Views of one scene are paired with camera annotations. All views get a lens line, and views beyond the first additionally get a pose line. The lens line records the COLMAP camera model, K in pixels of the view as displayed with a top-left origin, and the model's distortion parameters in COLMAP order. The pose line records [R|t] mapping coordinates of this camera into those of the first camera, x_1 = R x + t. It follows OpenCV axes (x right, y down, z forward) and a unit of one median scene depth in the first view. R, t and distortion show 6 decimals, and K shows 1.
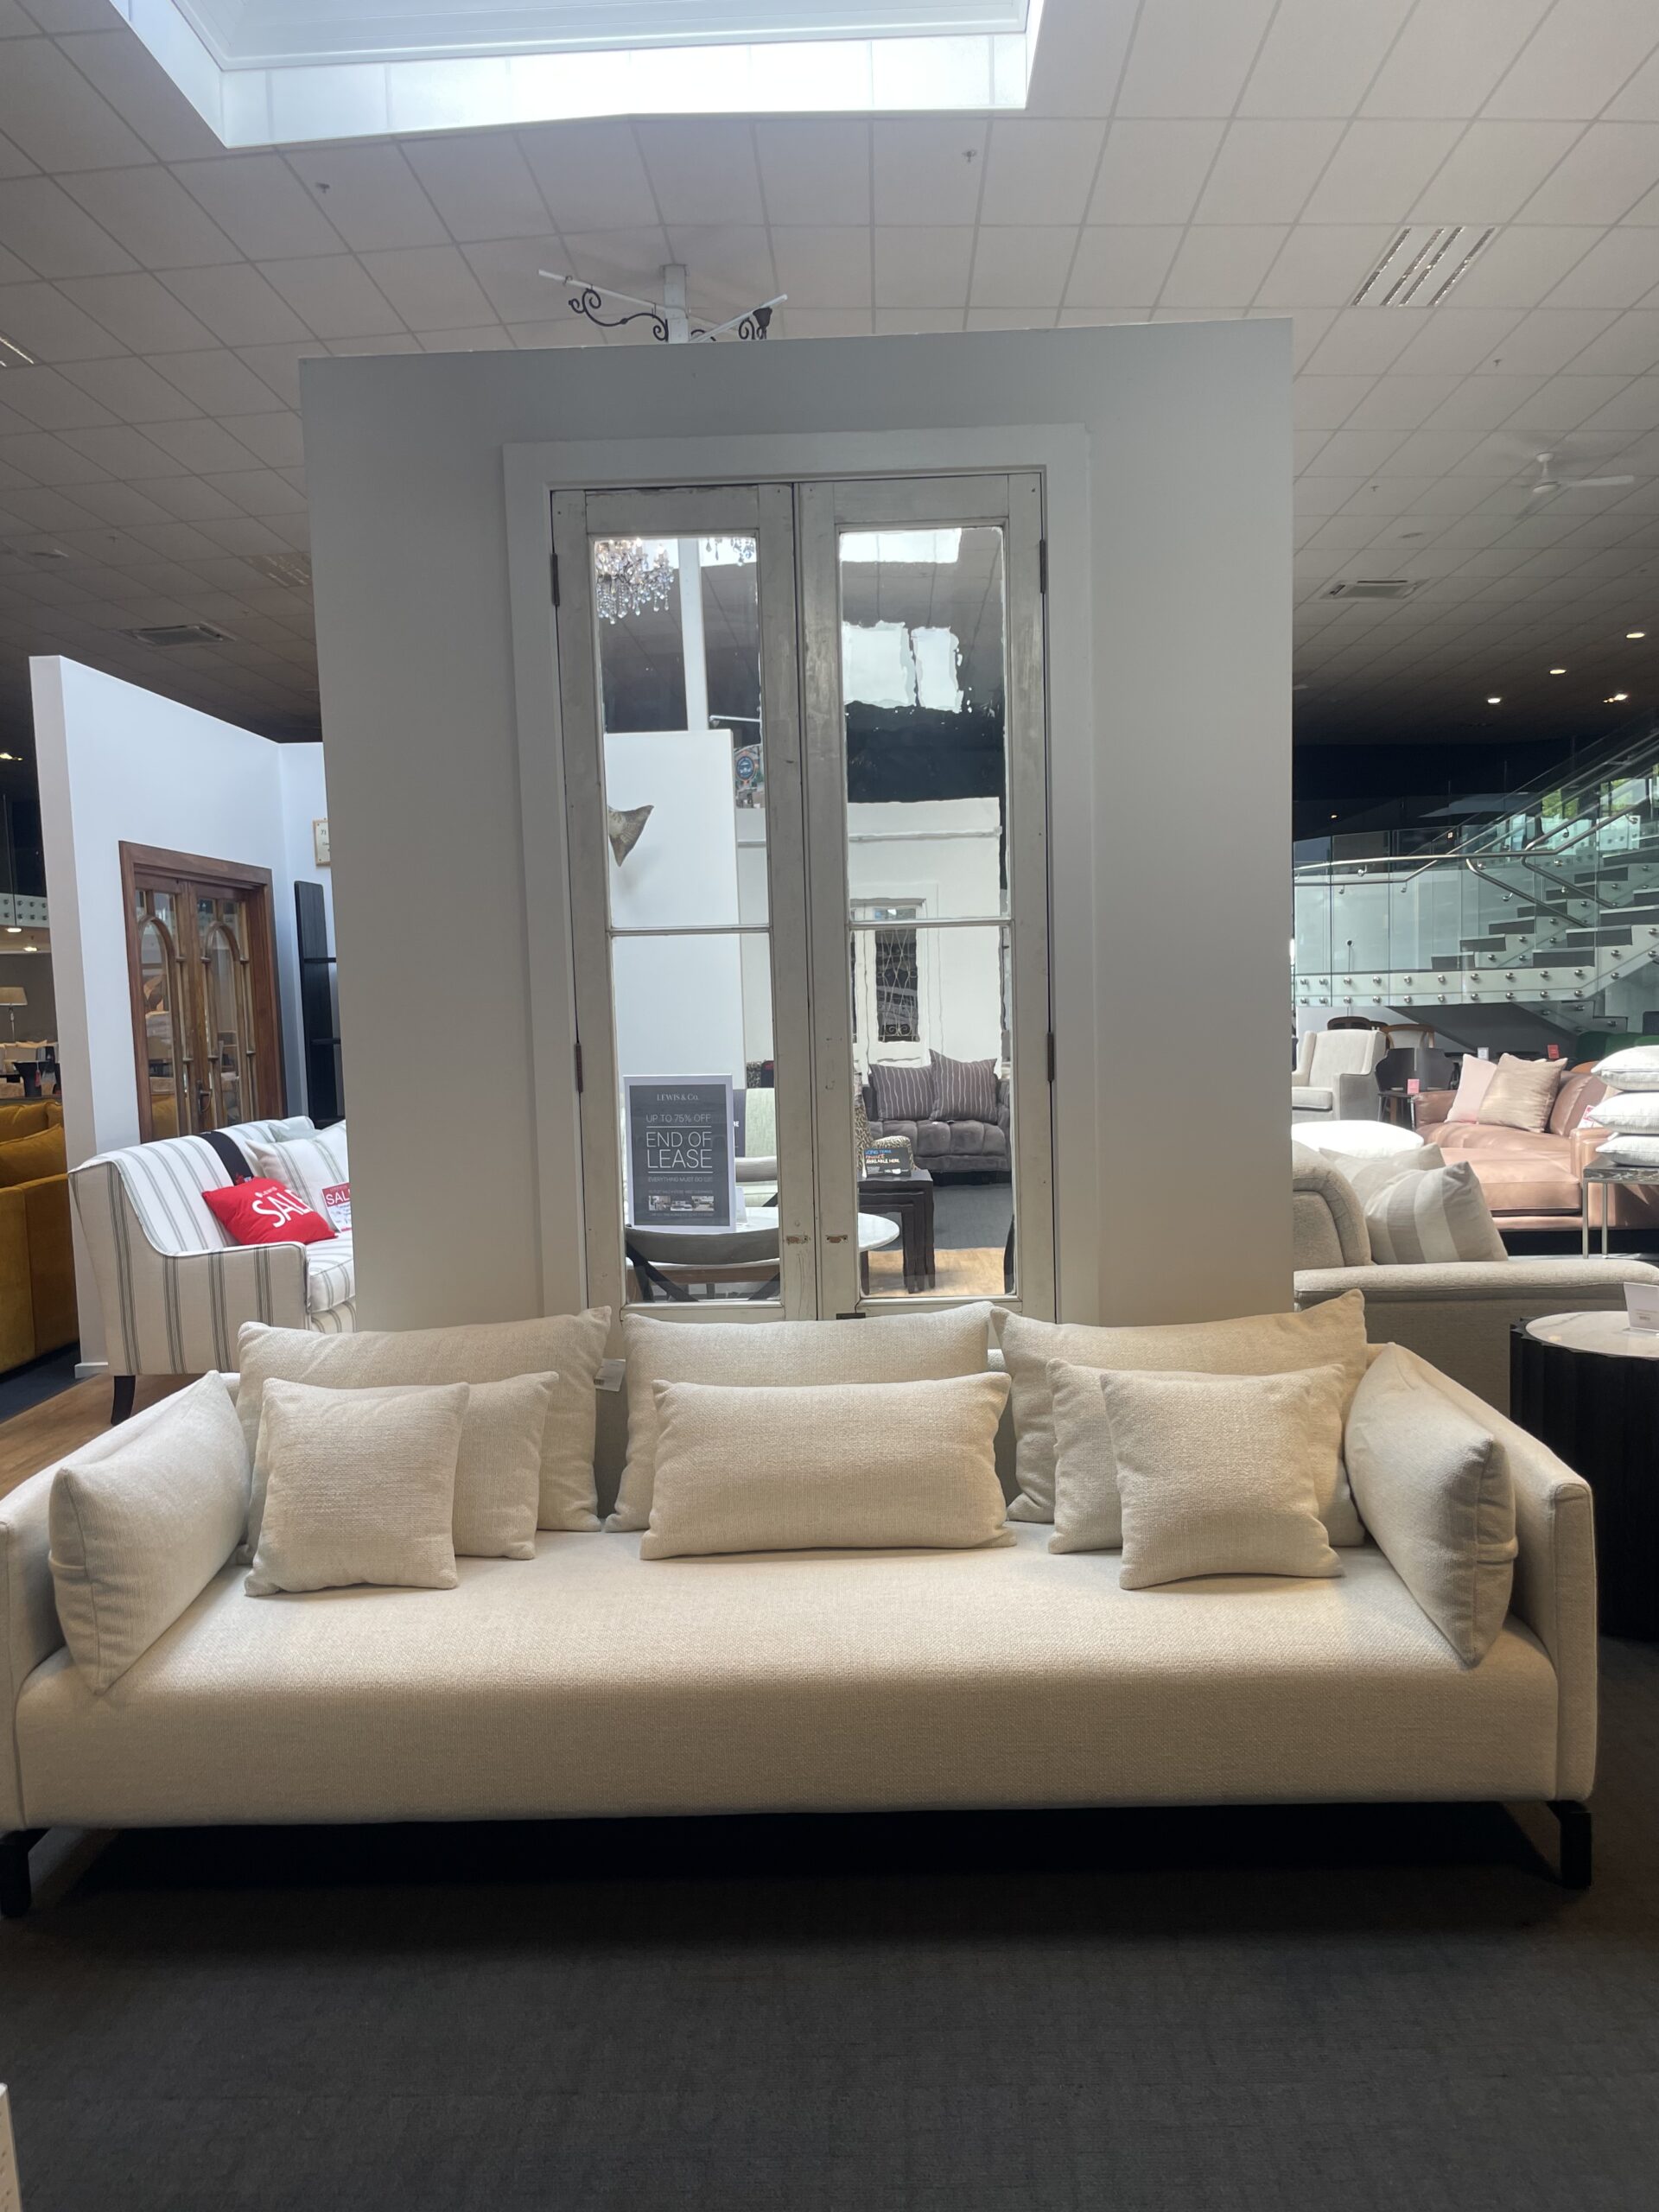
lens RADIAL K [[1668.4, 0, 819.8], [0, 1668.4, 1111.0], [0, 0, 1]] dist [0.049215, -0.034880]
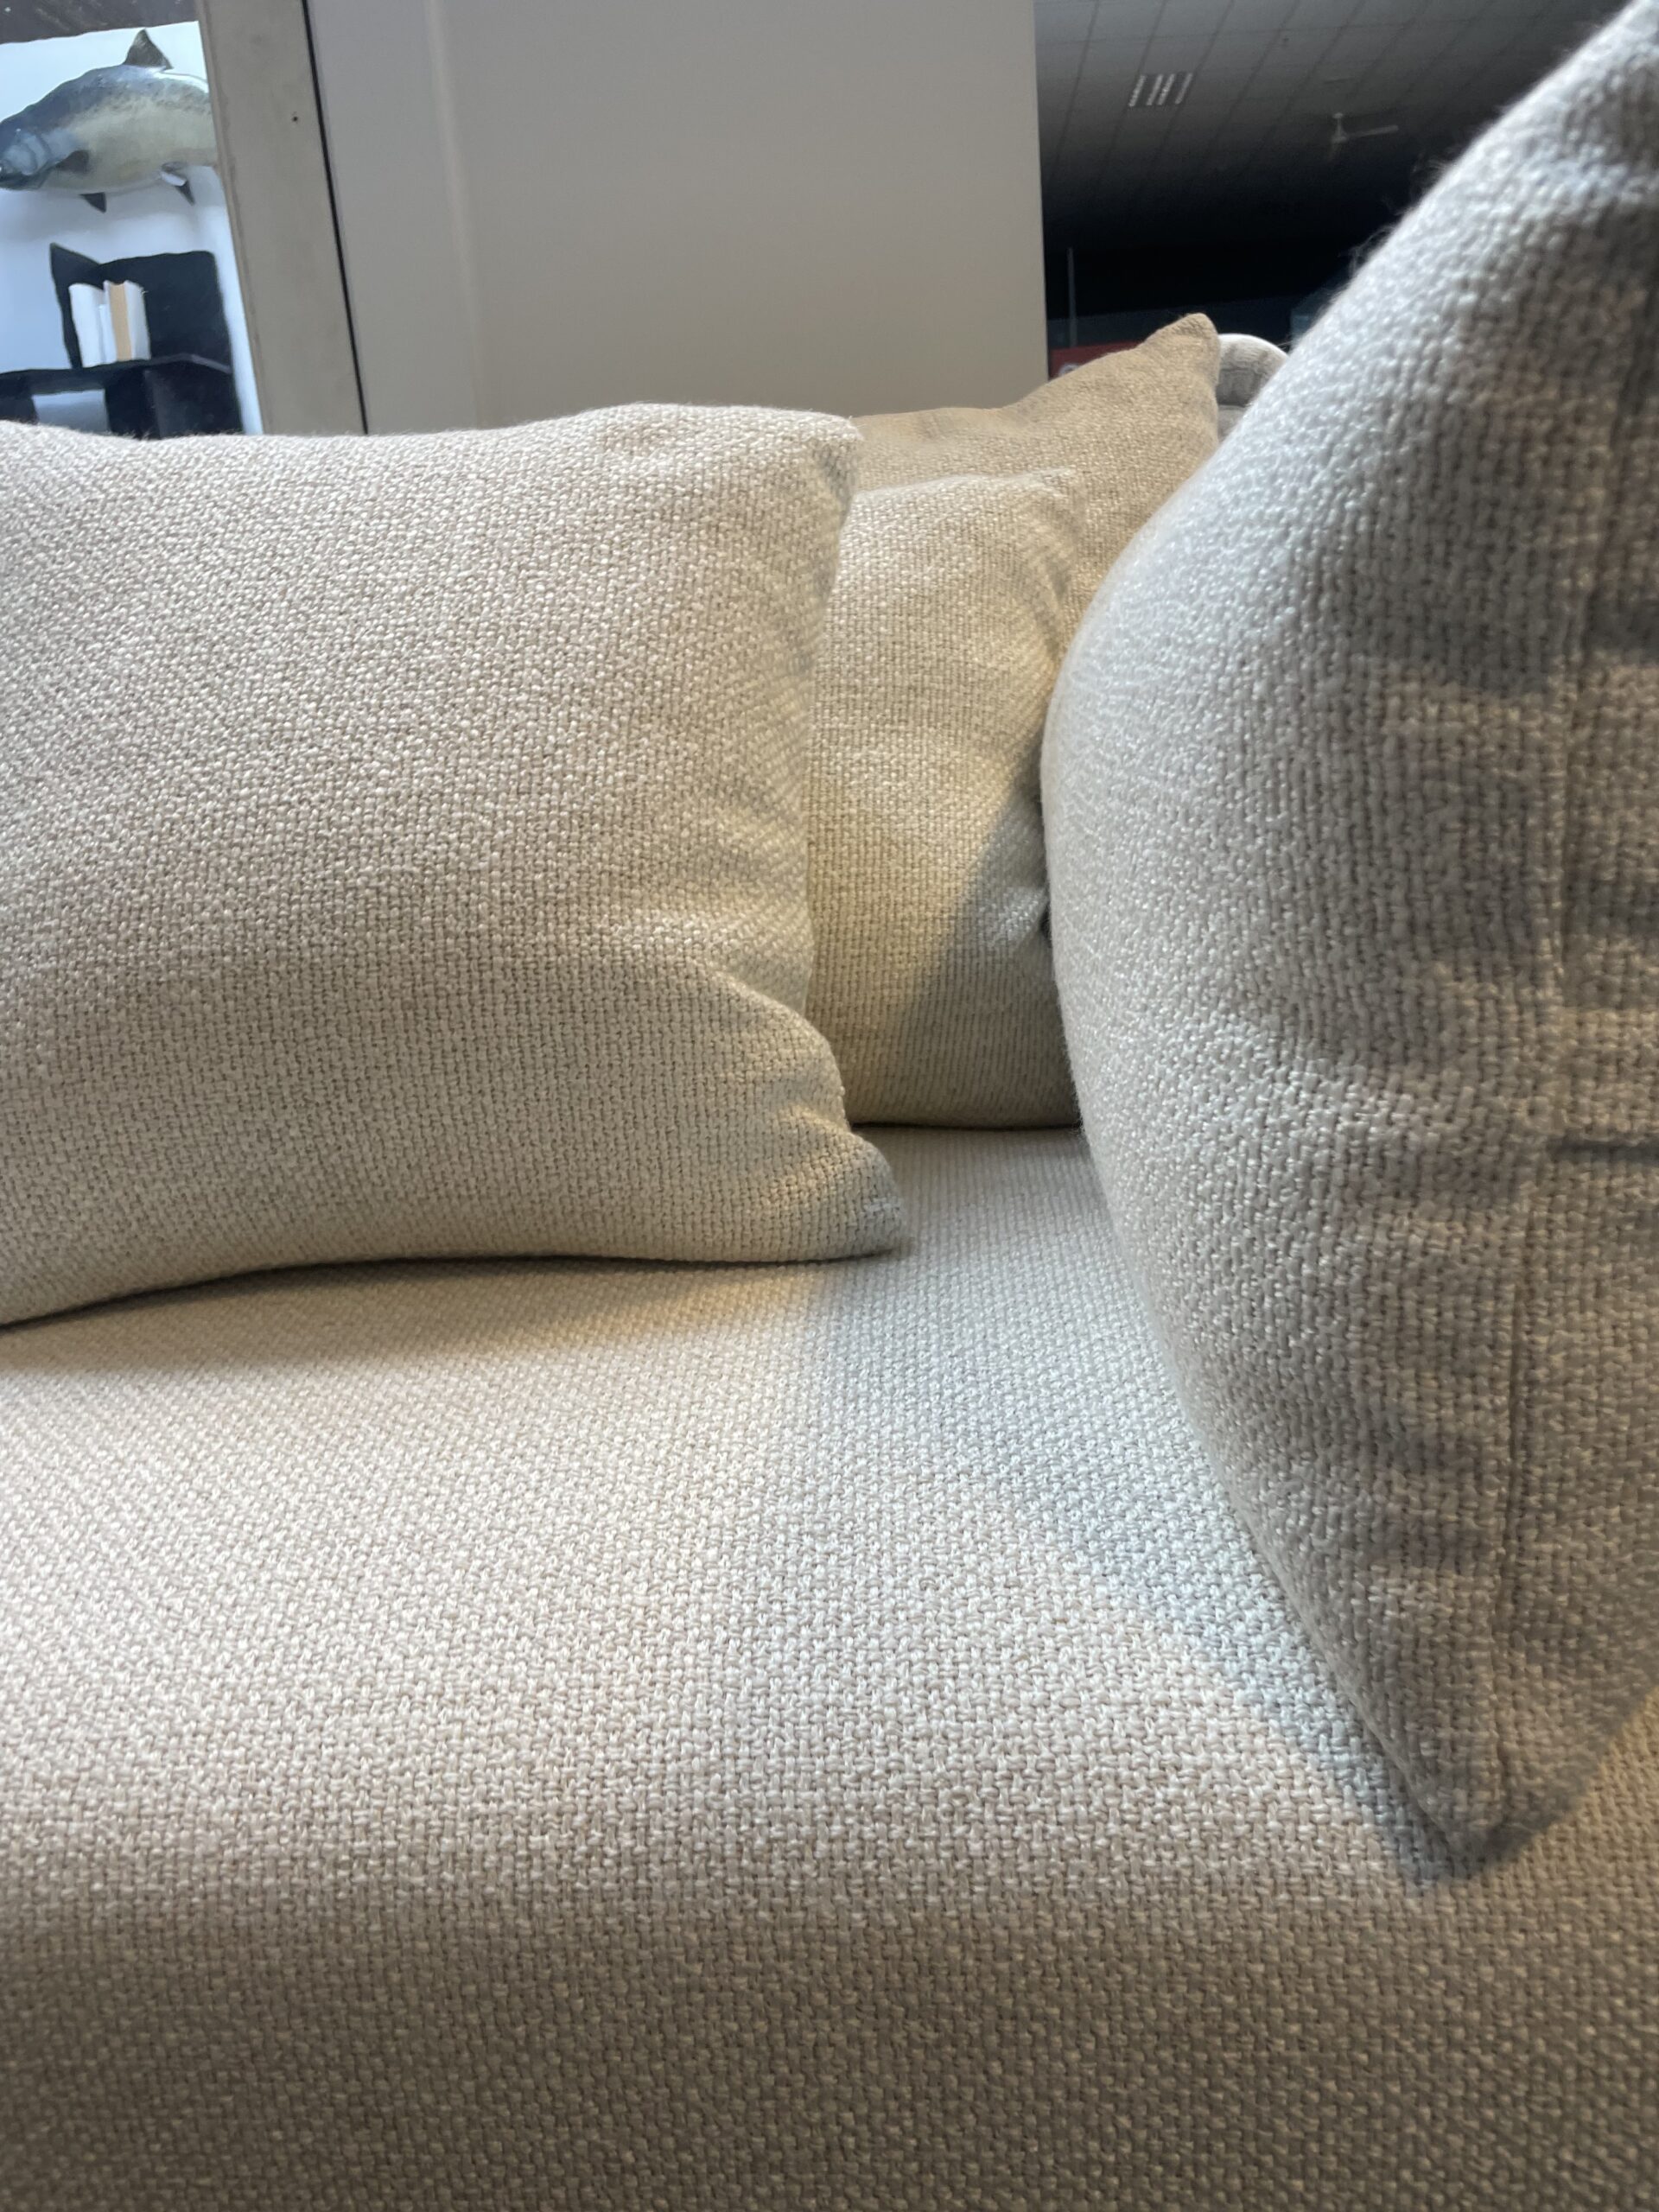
lens RADIAL K [[1668.4, 0, 831.9], [0, 1668.4, 1106.8], [0, 0, 1]] dist [0.049215, -0.034880]
pose [[0.998749, -0.036657, -0.034022, 0.621534], [0.042840, 0.978082, 0.203767, 0.431243], [0.025807, -0.204969, 0.978428, 1.595567]]
